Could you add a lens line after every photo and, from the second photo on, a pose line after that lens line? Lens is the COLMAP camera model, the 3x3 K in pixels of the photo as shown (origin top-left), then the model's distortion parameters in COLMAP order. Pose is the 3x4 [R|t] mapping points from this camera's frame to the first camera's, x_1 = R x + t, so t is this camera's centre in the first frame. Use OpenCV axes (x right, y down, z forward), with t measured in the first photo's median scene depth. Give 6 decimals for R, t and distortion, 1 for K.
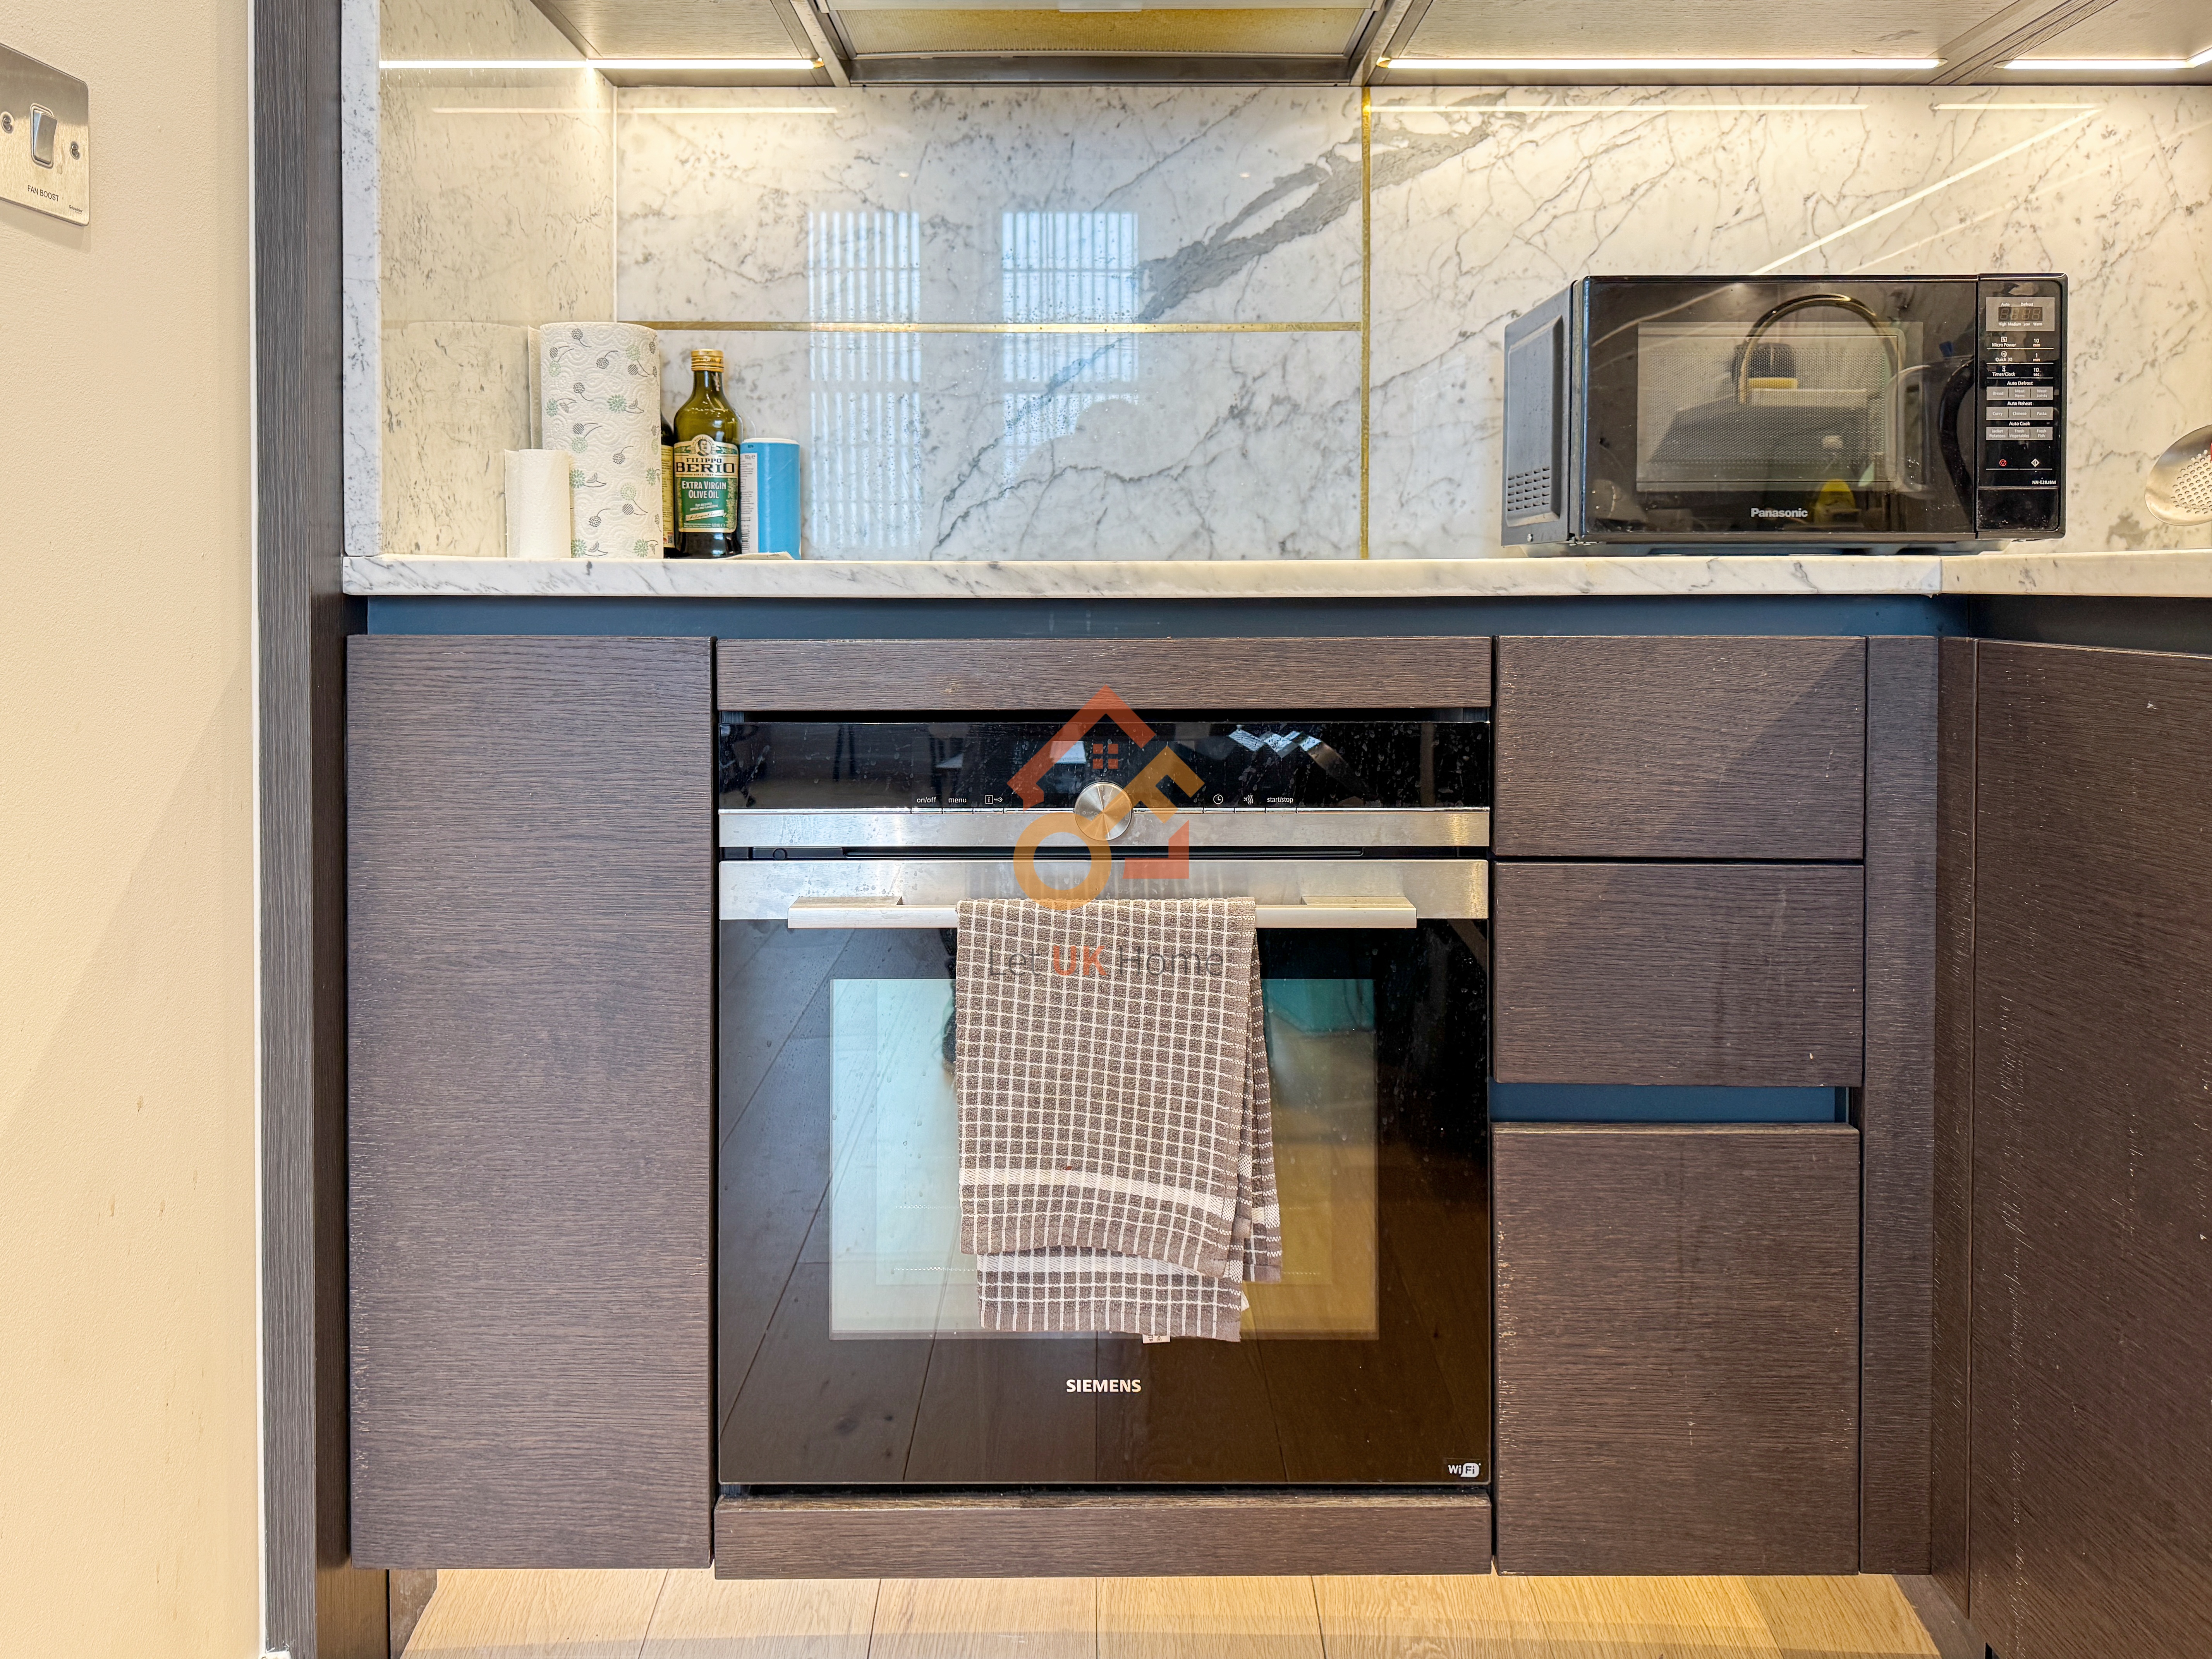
lens RADIAL K [[1647.8, 0, 1095.7], [0, 1647.8, 610.2], [0, 0, 1]] dist [0.052156, -0.071963]
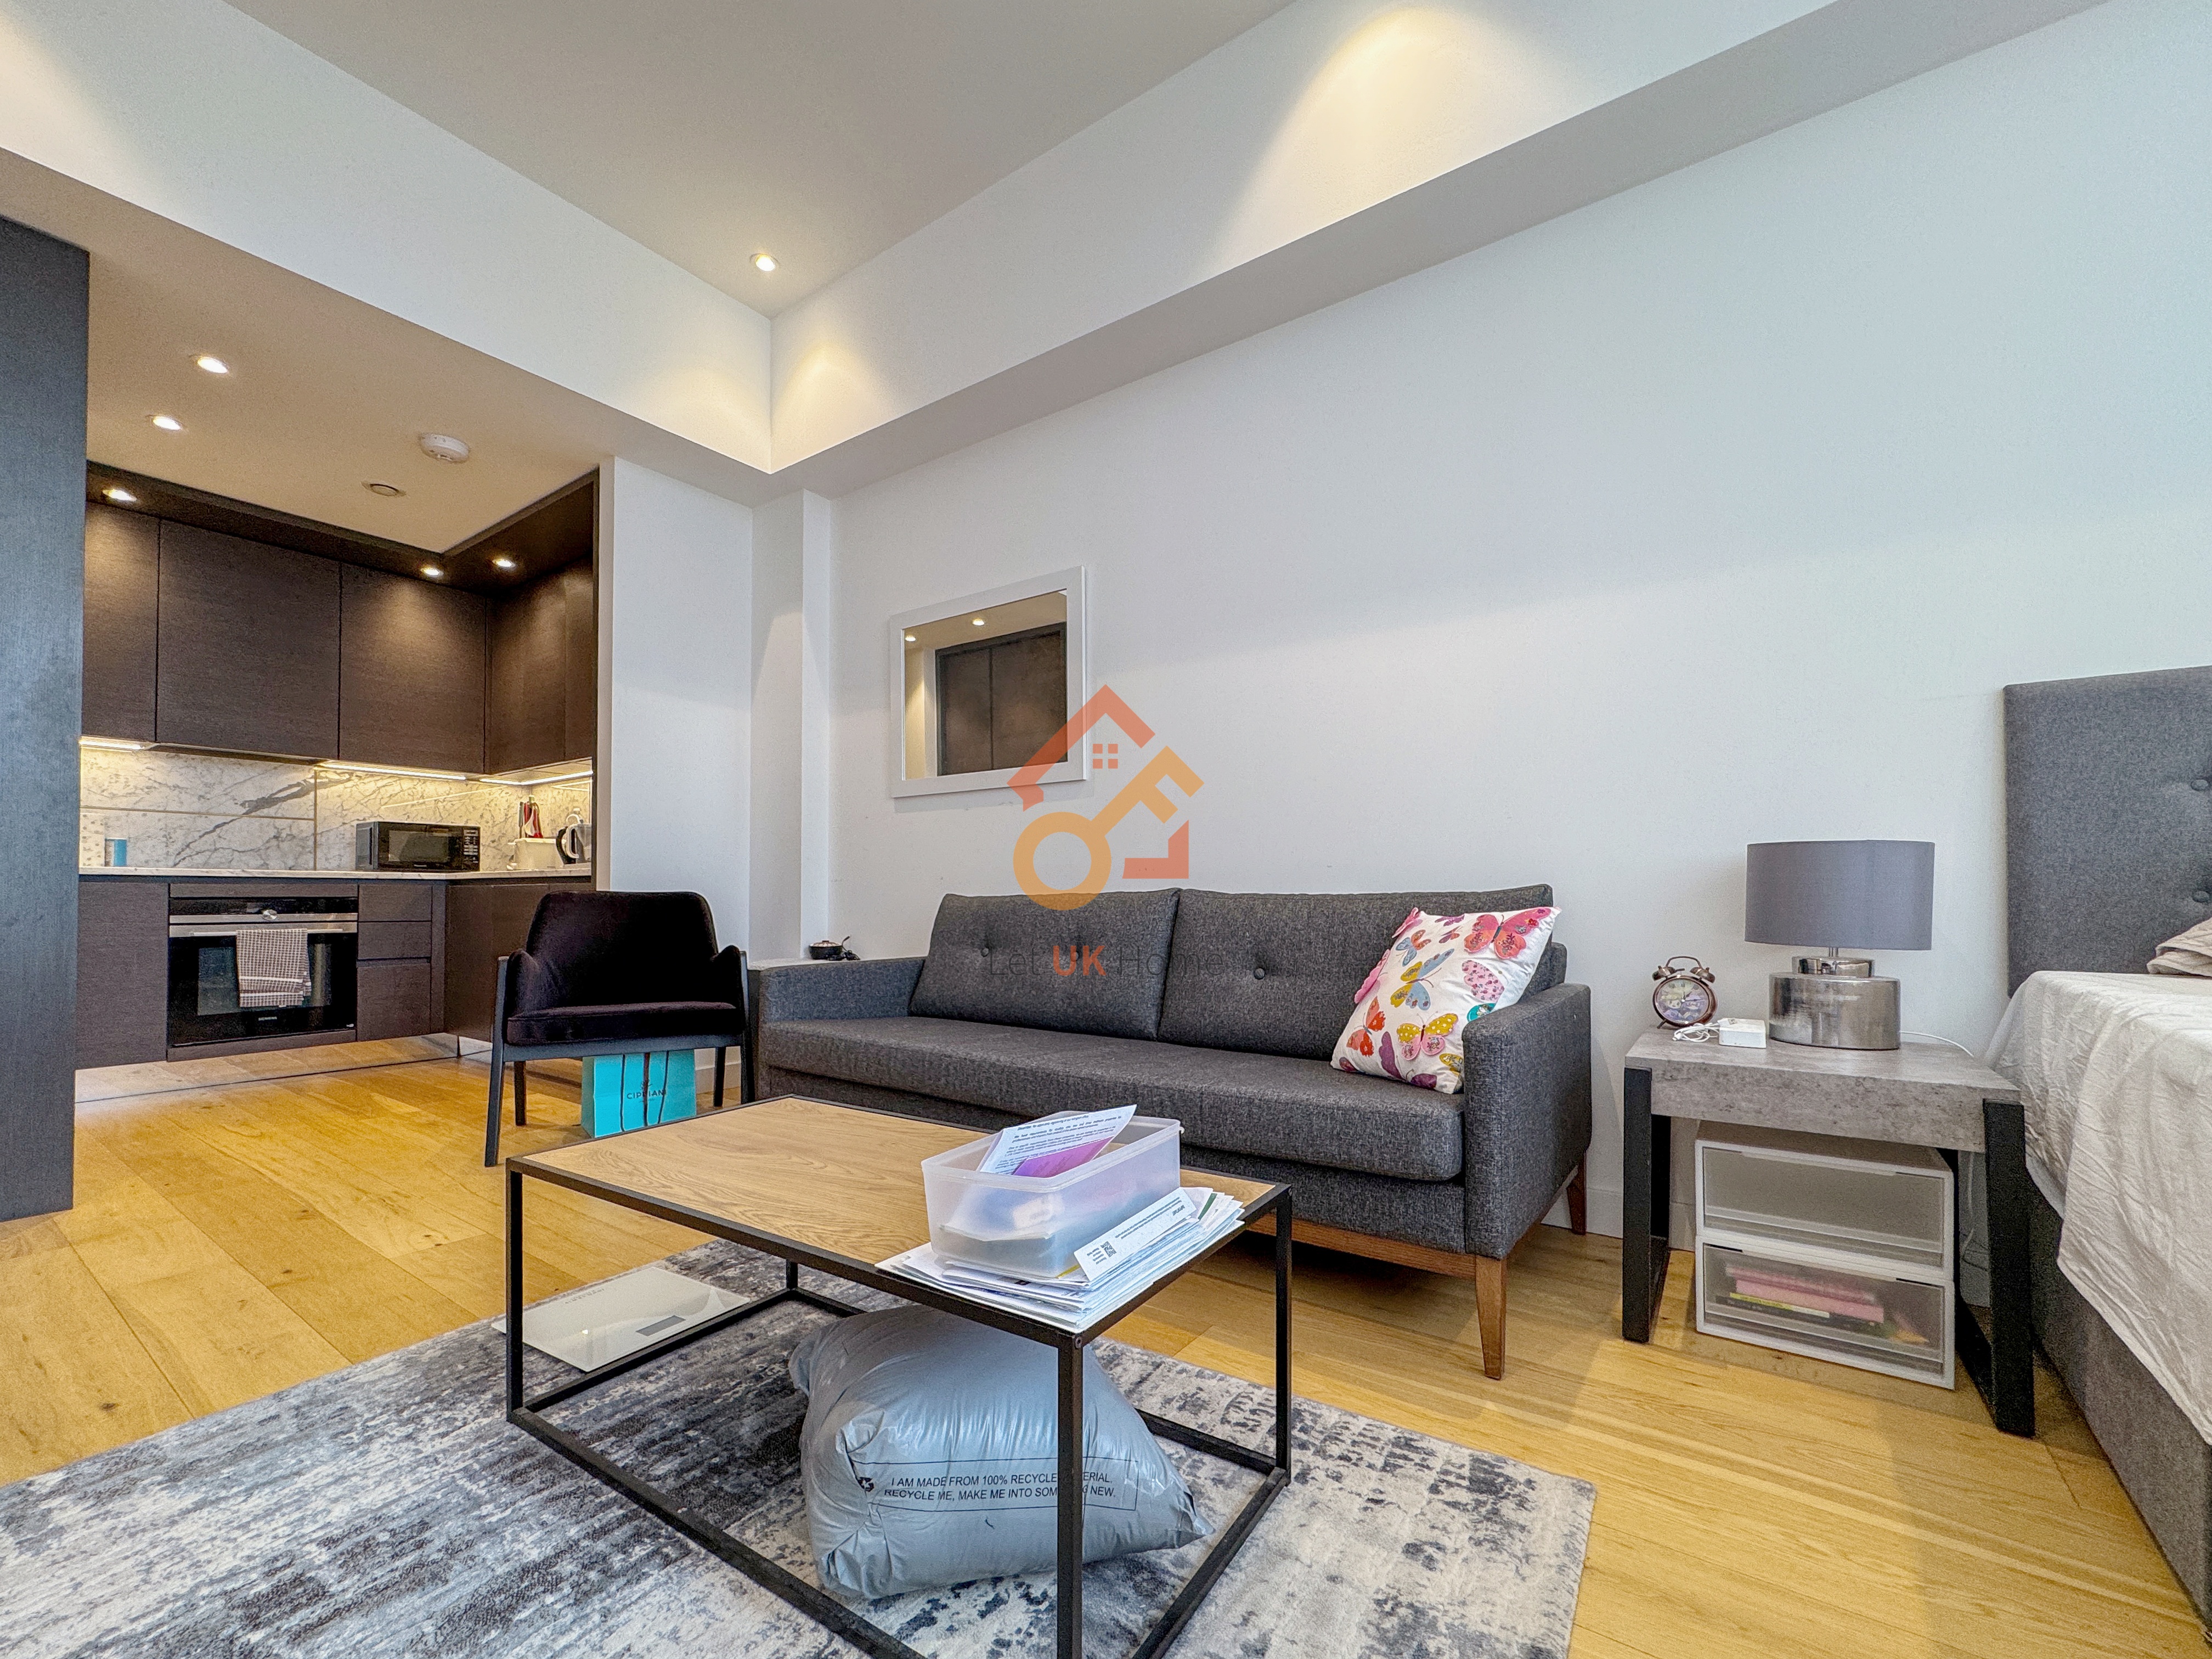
lens RADIAL K [[892.7, 0, 1100.5], [0, 892.7, 897.2], [0, 0, 1]] dist [-0.002247, -0.000127]
pose [[0.574251, 0.004147, 0.818668, -0.716485], [0.017772, 0.999688, -0.017530, 0.137910], [-0.818486, 0.024616, 0.573999, -2.555493]]
